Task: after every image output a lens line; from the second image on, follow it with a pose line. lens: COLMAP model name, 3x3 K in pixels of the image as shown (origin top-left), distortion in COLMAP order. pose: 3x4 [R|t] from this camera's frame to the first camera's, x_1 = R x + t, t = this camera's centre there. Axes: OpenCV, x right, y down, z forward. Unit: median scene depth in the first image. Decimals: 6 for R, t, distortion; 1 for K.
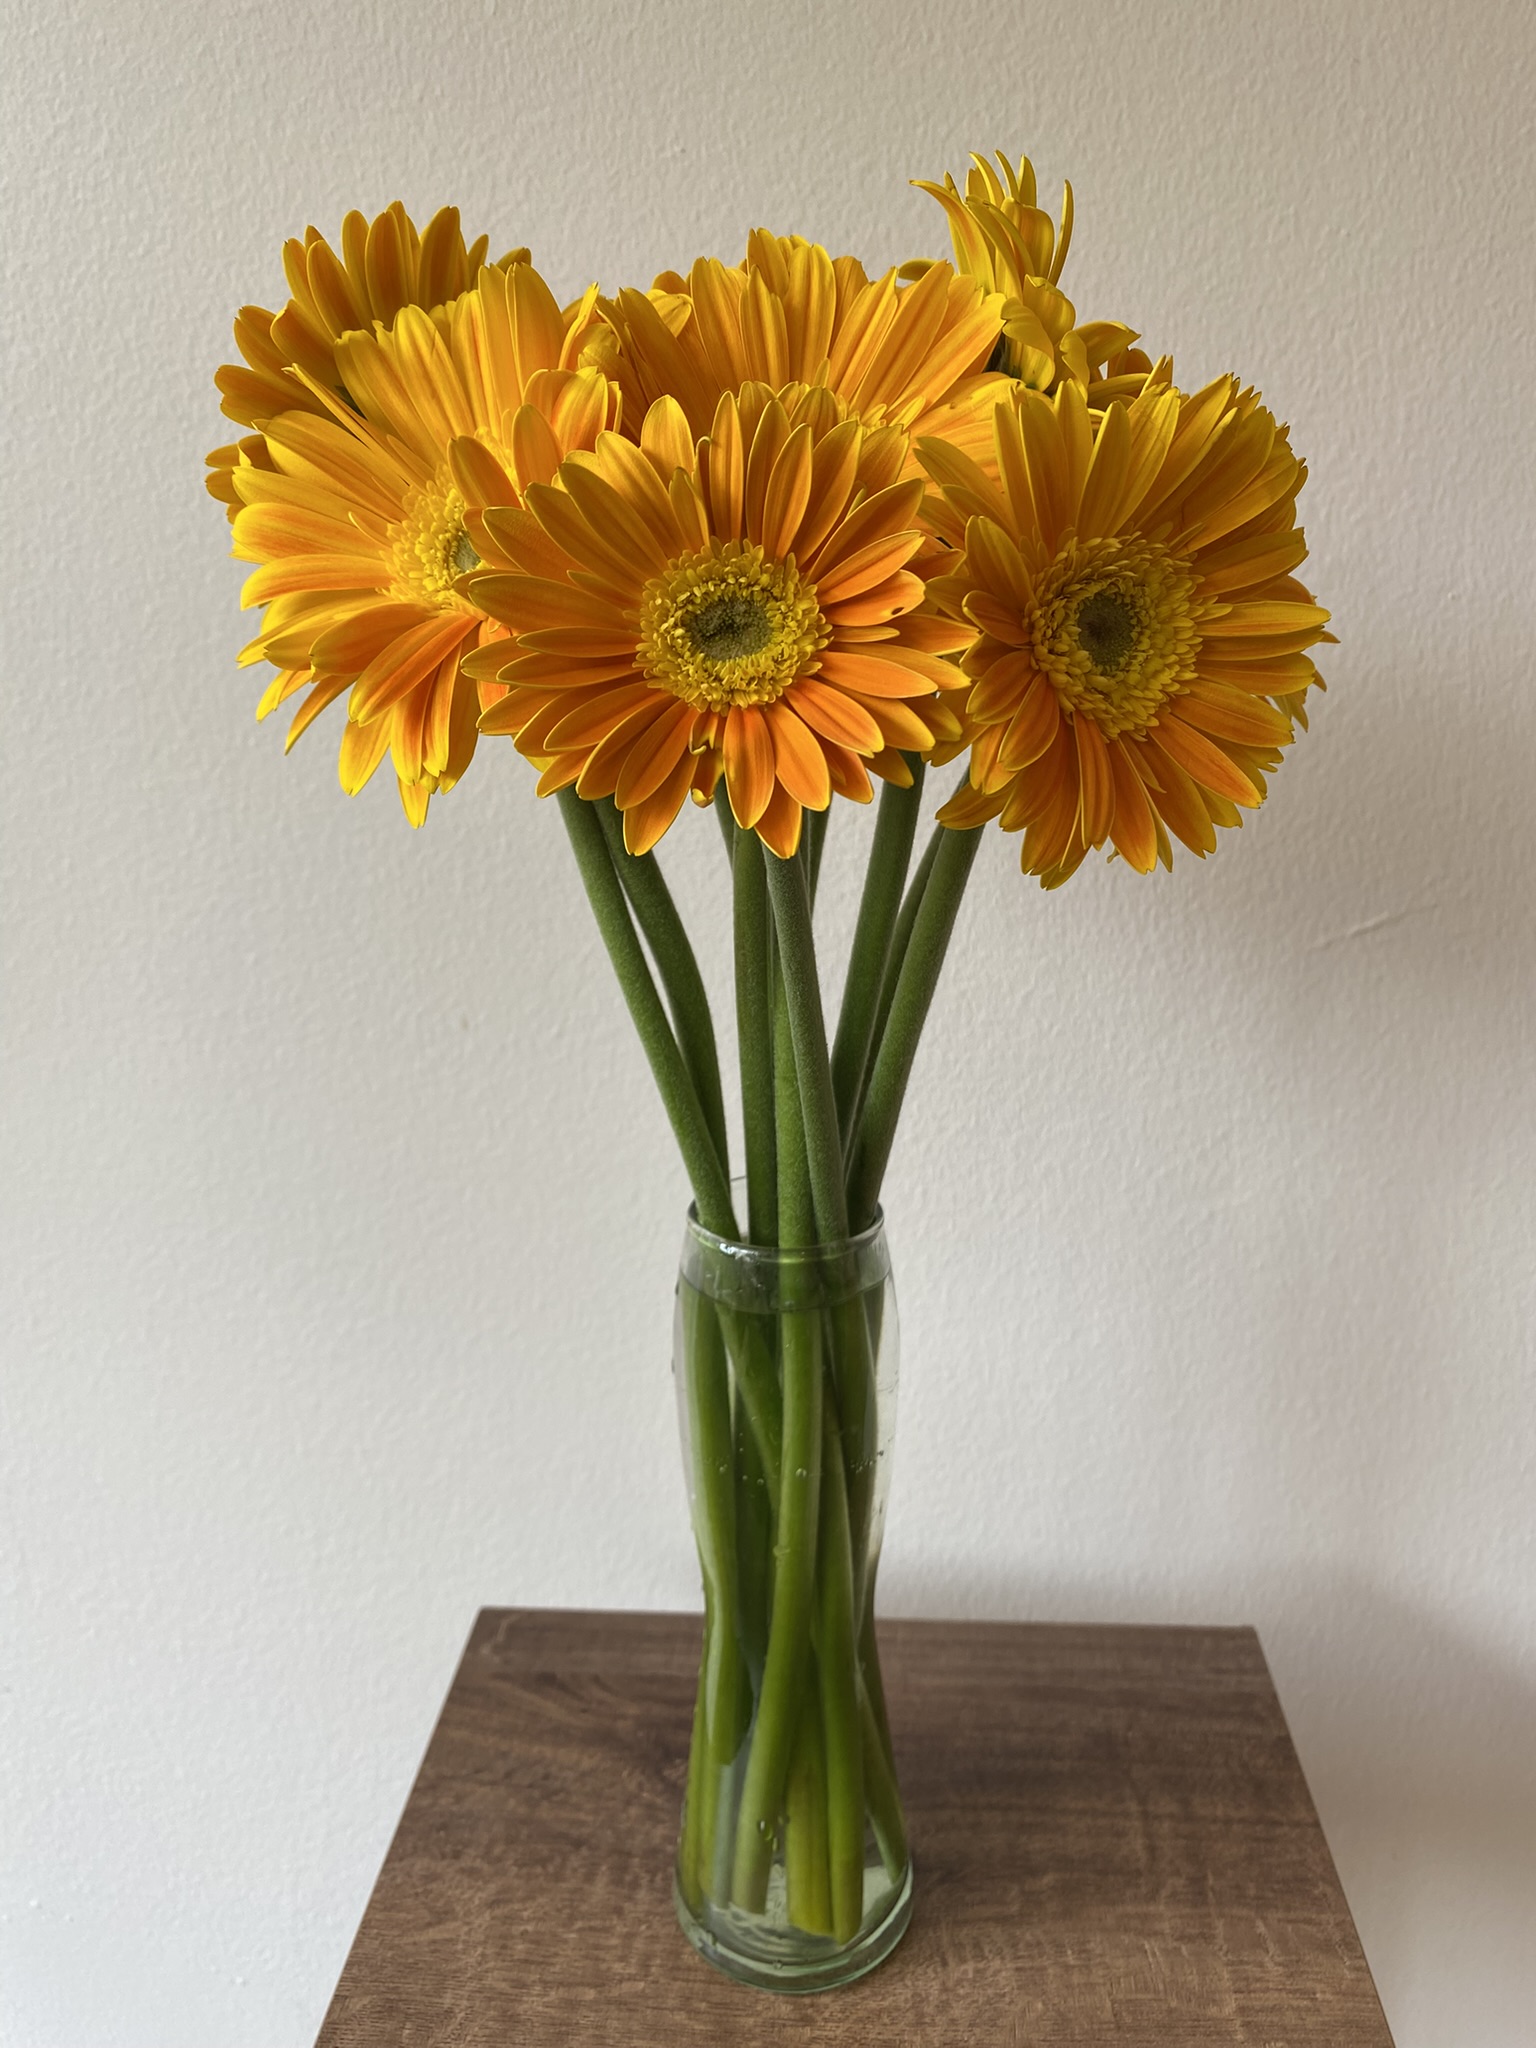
lens RADIAL K [[1579.6, 0, 777.7], [0, 1579.6, 1019.0], [0, 0, 1]] dist [0.002203, -0.005189]
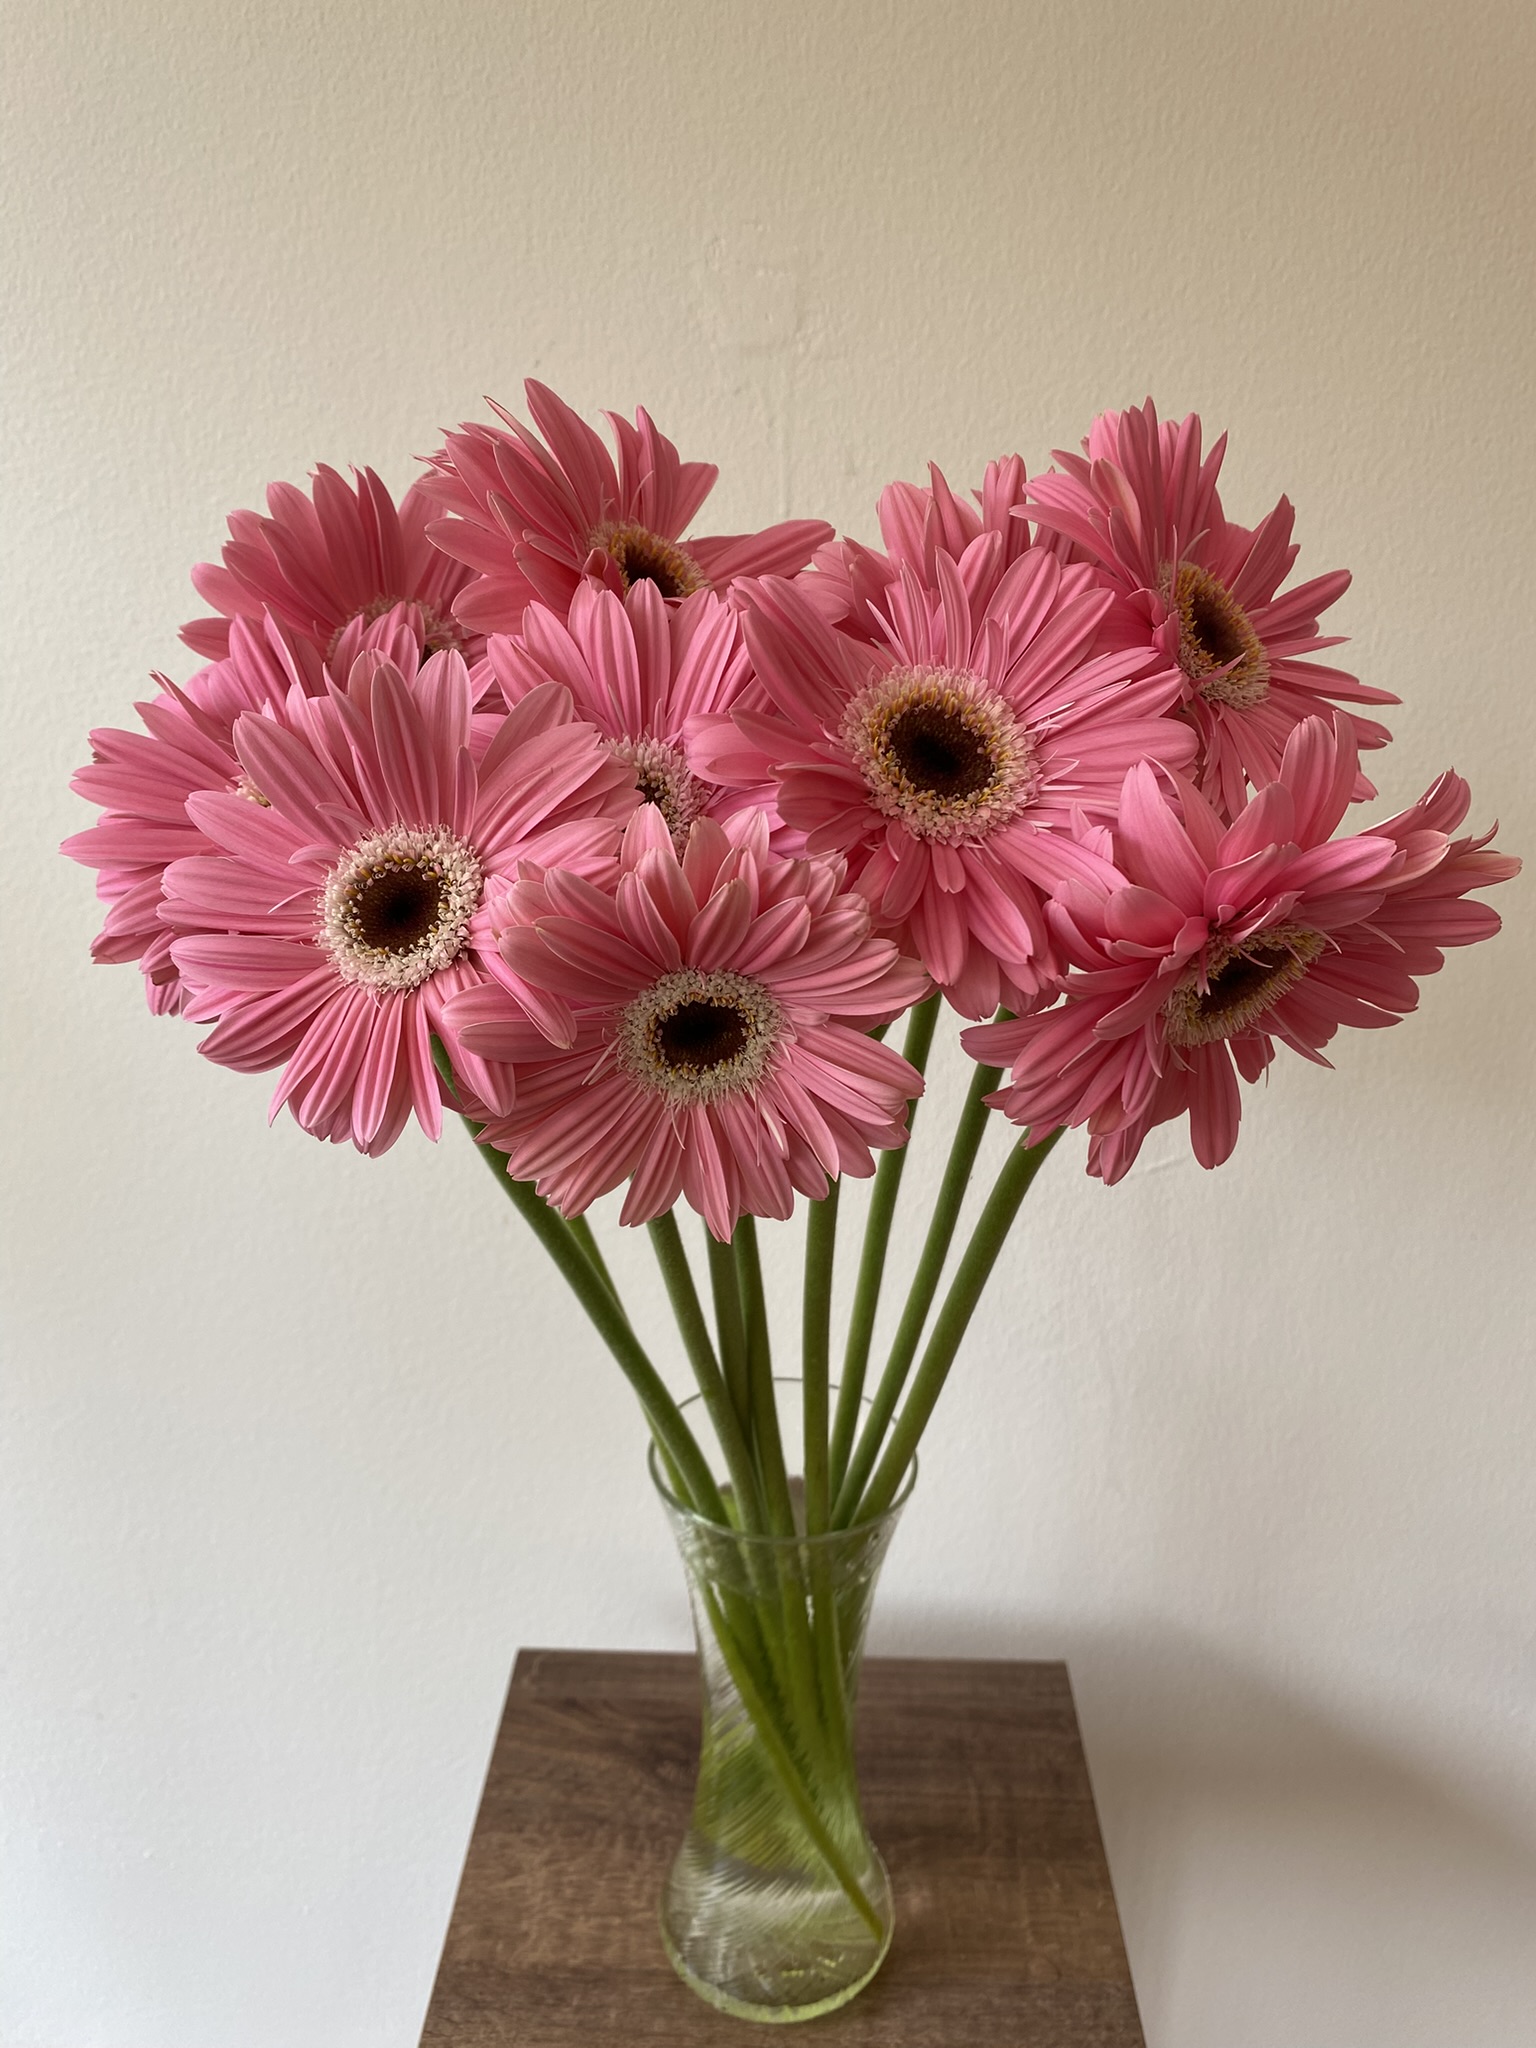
lens RADIAL K [[1579.6, 0, 781.4], [0, 1579.6, 1022.2], [0, 0, 1]] dist [0.002203, -0.005189]
pose [[0.998341, 0.014860, 0.055635, -0.047343], [-0.017337, 0.998867, 0.044314, -0.273196], [-0.054914, -0.045205, 0.997467, -0.420310]]
